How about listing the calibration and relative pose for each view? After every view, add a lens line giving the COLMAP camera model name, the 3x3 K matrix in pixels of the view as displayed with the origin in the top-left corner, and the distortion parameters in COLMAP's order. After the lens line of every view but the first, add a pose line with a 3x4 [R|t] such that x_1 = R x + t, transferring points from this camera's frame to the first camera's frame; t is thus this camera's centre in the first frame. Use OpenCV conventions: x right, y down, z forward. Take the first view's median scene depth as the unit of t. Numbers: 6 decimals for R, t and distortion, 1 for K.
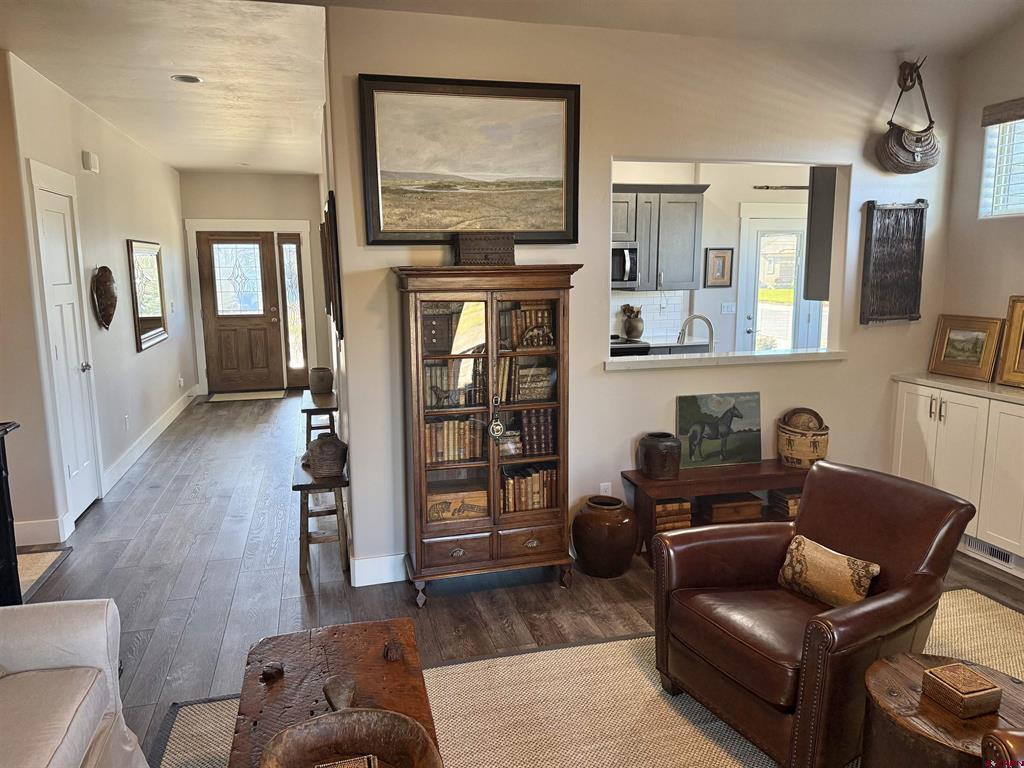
lens RADIAL K [[721.1, 0, 521.8], [0, 721.1, 391.2], [0, 0, 1]] dist [0.070242, -0.089297]
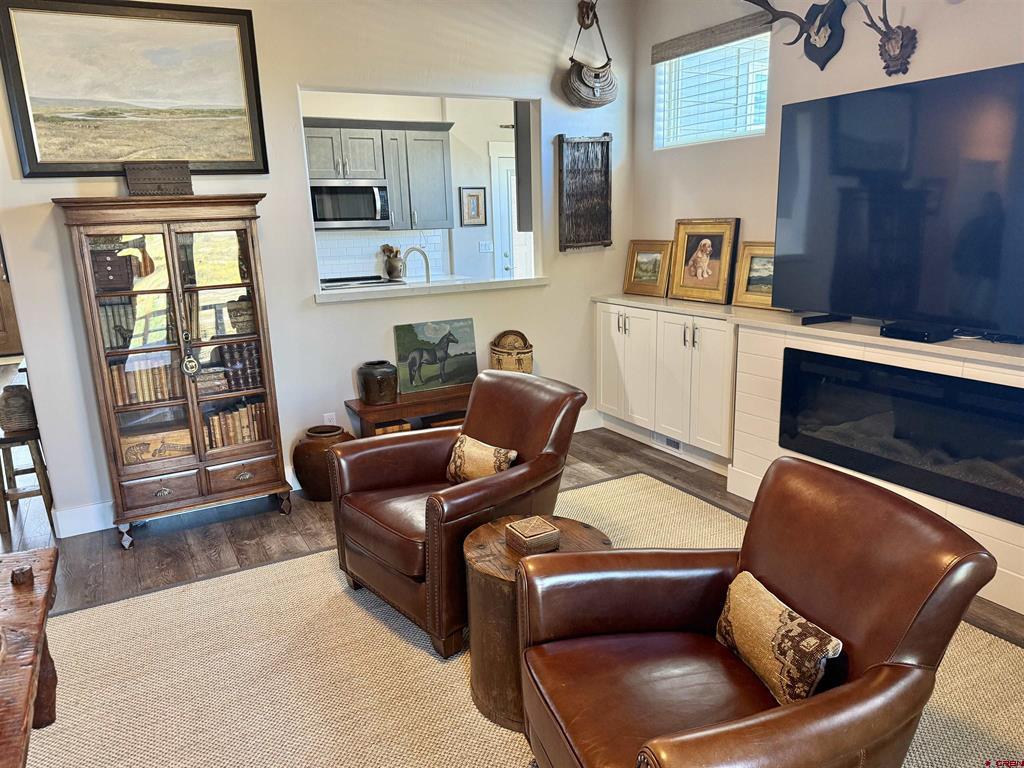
lens RADIAL K [[721.1, 0, 531.4], [0, 721.1, 406.4], [0, 0, 1]] dist [0.070242, -0.089297]
pose [[0.972511, -0.082061, 0.217918, 0.187702], [0.063693, 0.993901, 0.090025, 0.046086], [-0.223976, -0.073670, 0.971806, -0.078068]]
